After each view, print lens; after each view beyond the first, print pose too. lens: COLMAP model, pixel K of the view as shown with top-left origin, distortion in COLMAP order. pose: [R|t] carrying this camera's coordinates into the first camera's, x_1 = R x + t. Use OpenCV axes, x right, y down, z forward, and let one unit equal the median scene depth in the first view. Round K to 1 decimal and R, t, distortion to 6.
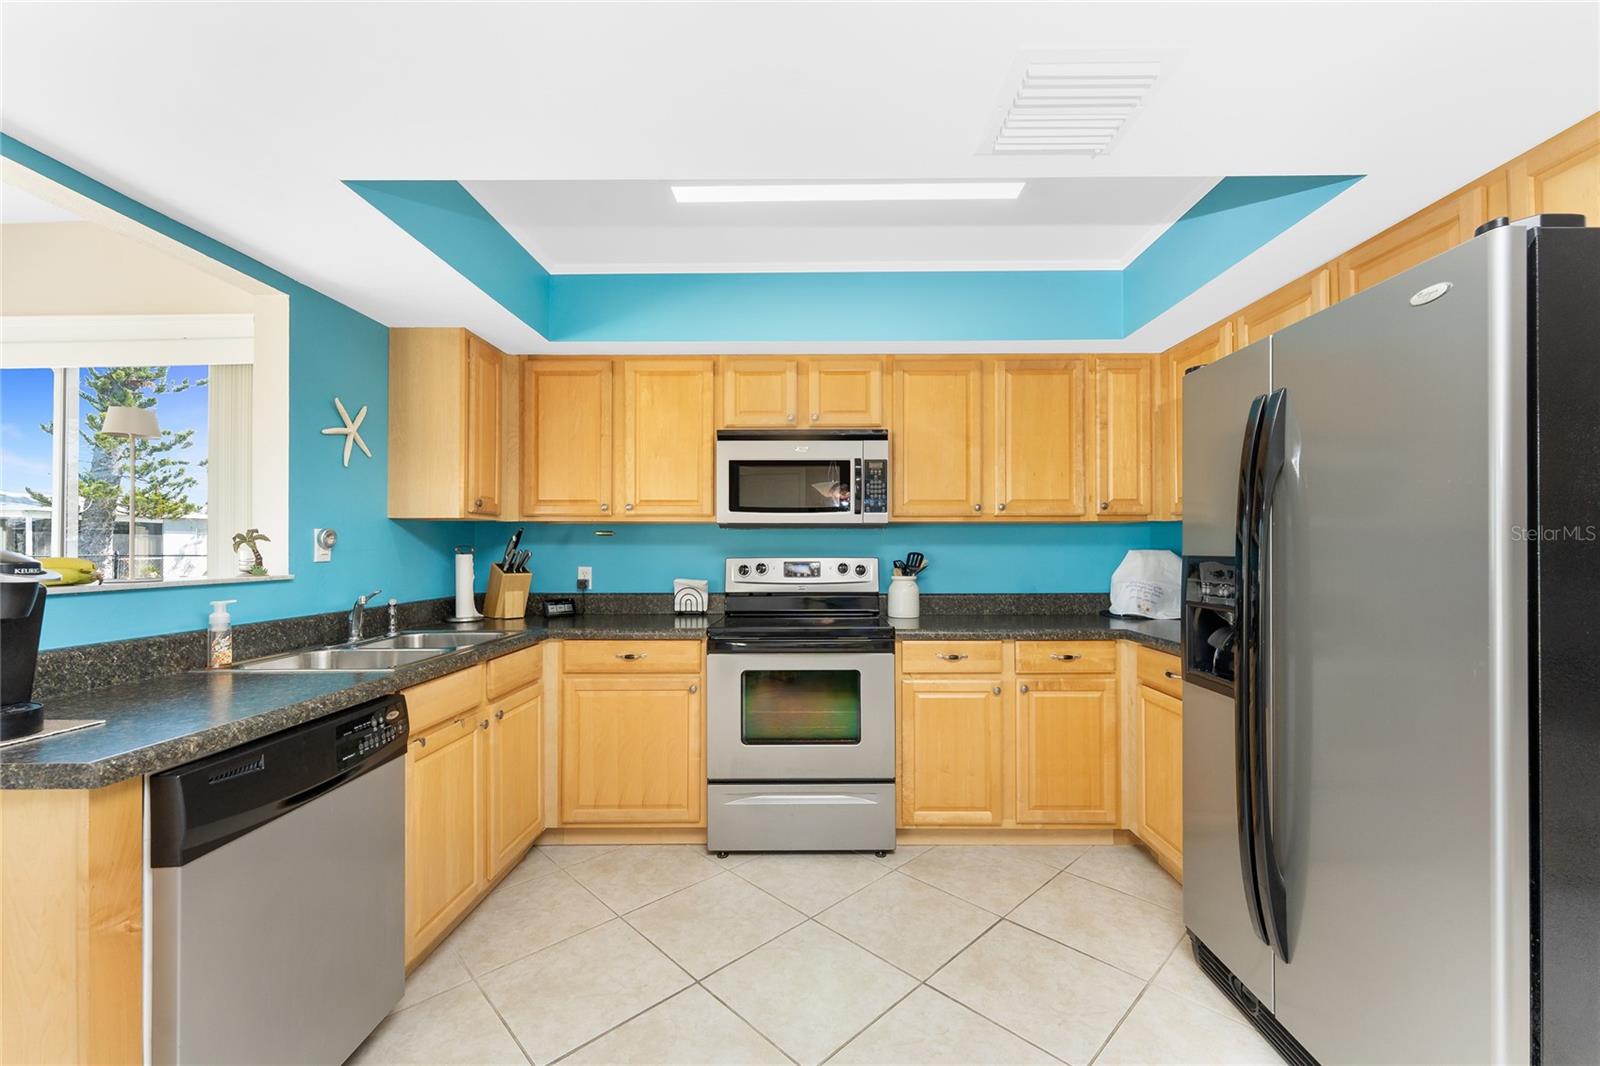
lens RADIAL K [[642.9, 0, 813.5], [0, 642.9, 544.0], [0, 0, 1]] dist [0.002311, -0.000482]
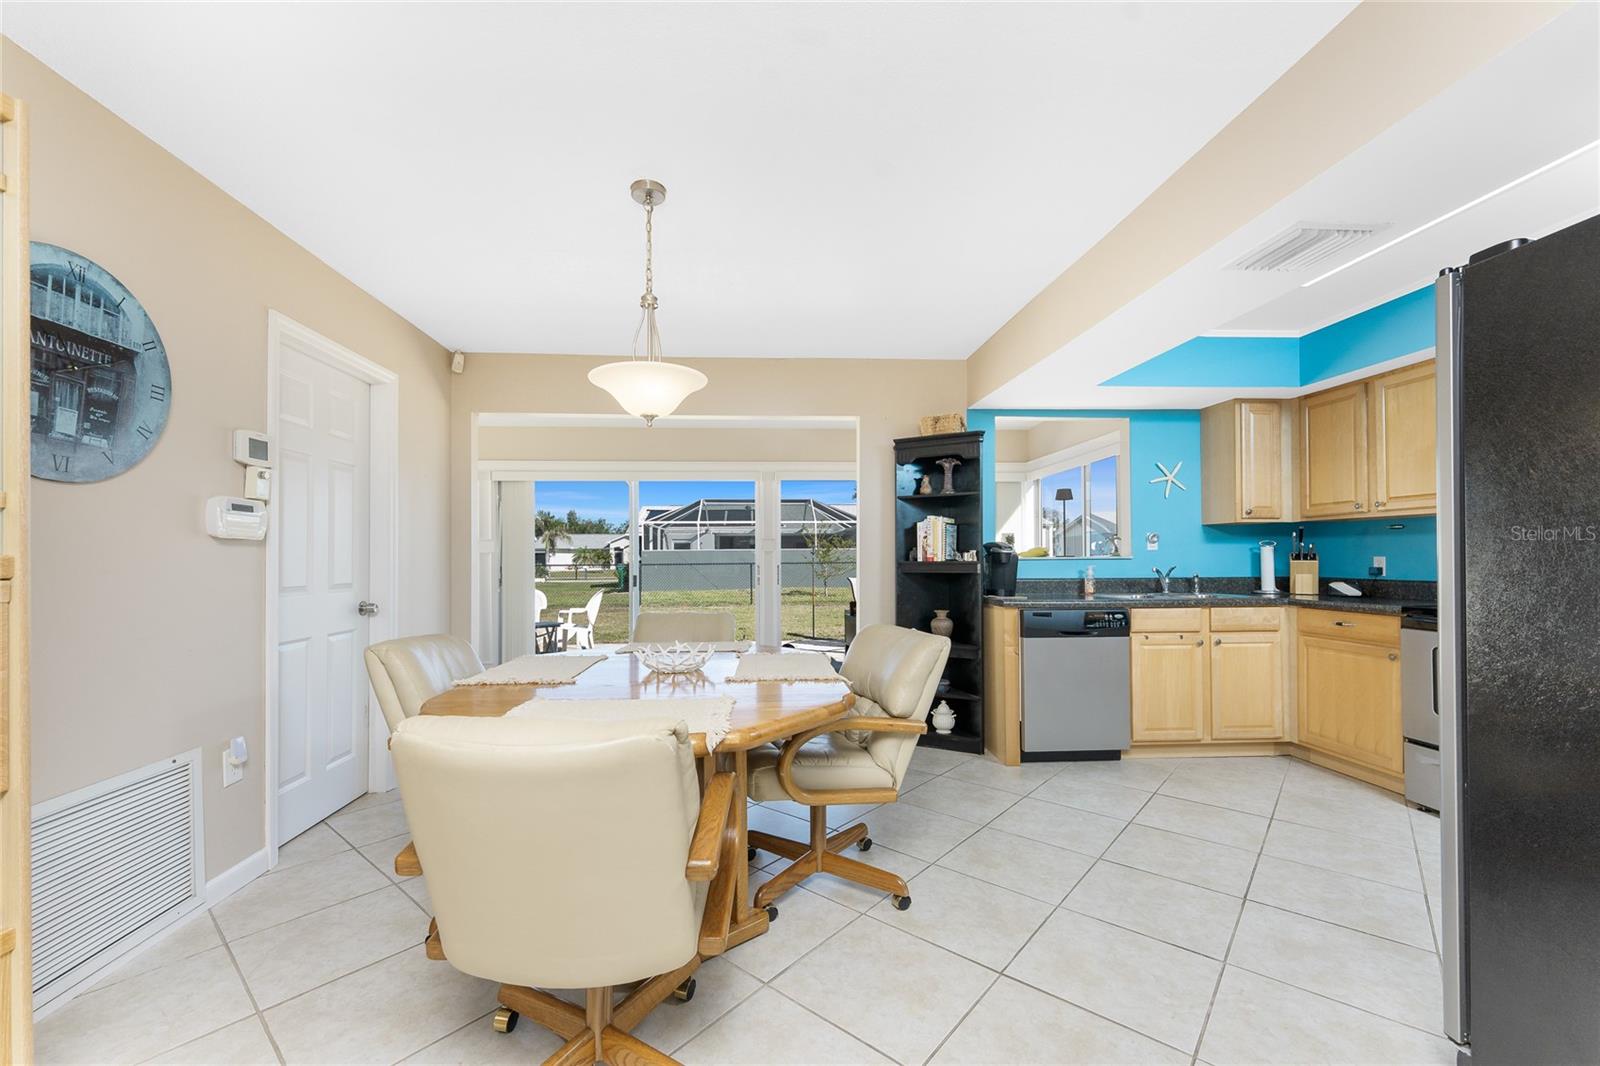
lens RADIAL K [[642.9, 0, 792.4], [0, 642.9, 553.7], [0, 0, 1]] dist [0.002311, -0.000482]
pose [[0.084388, -0.005509, -0.996418, 0.884094], [0.012533, 0.999911, -0.004467, 0.027868], [0.996354, -0.012112, 0.084450, -0.183645]]
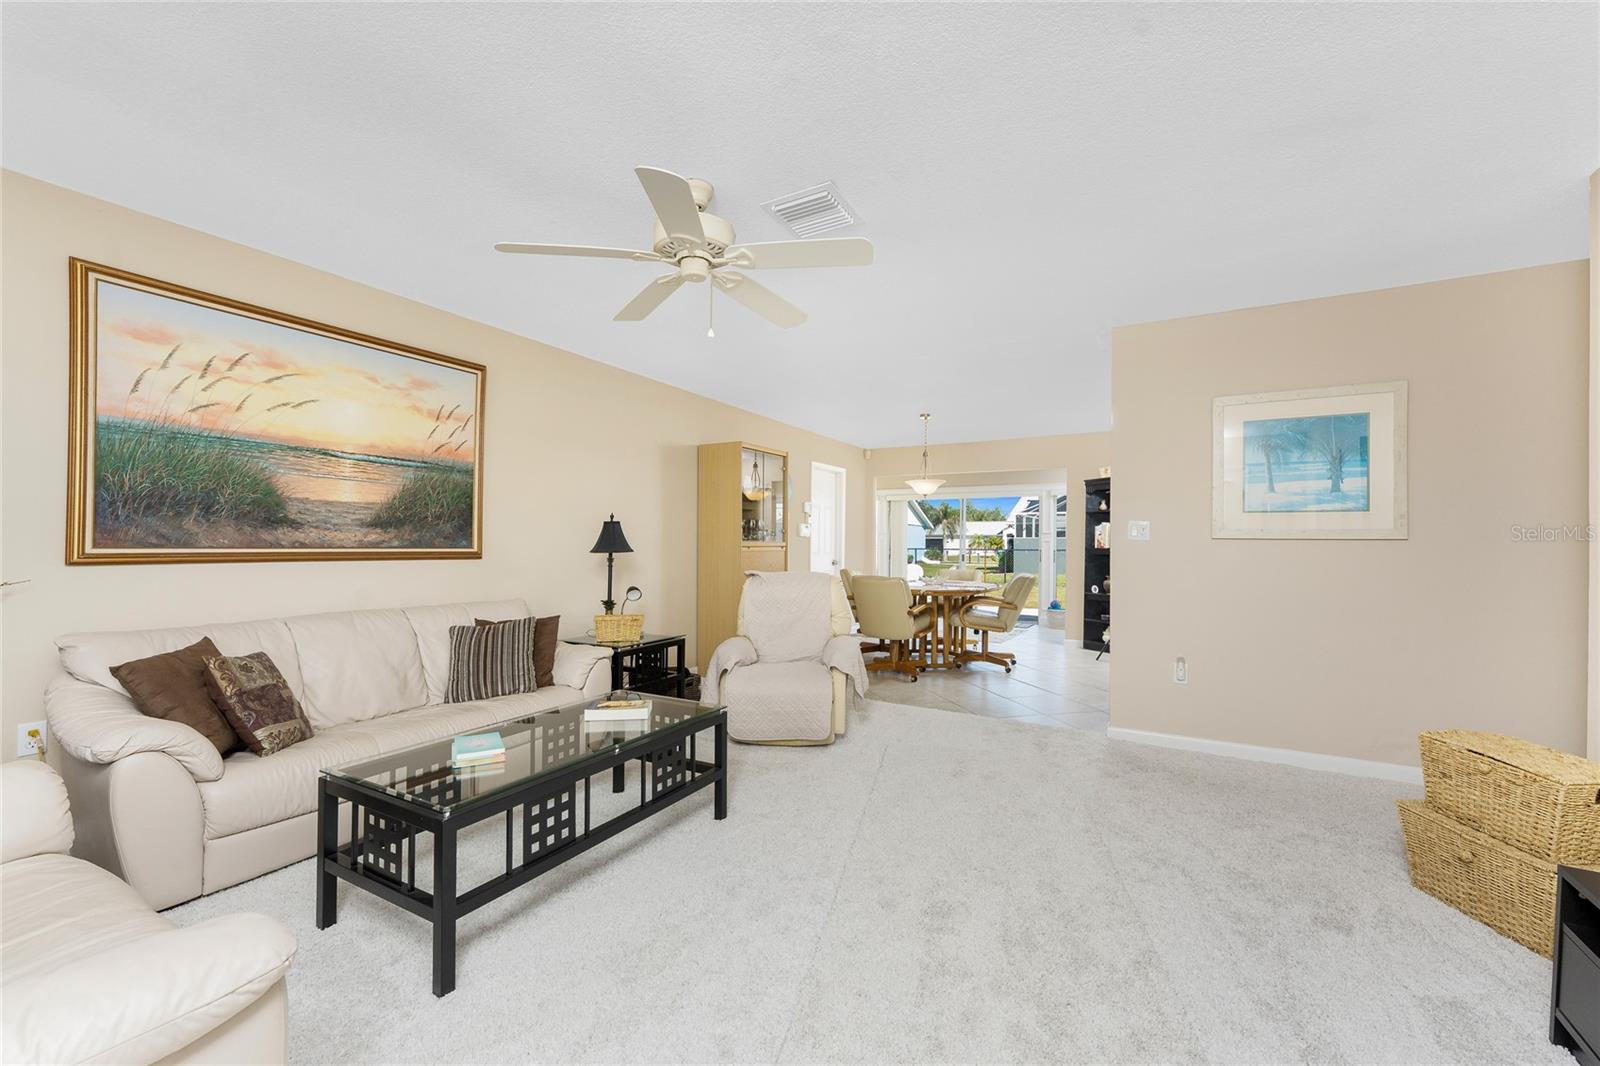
lens RADIAL K [[642.9, 0, 804.3], [0, 642.9, 541.8], [0, 0, 1]] dist [0.002311, -0.000482]
pose [[-0.482605, -0.004606, -0.875826, 2.317145], [-0.001170, 0.999989, -0.004614, 0.030266], [0.875837, -0.001202, -0.482605, 0.456233]]
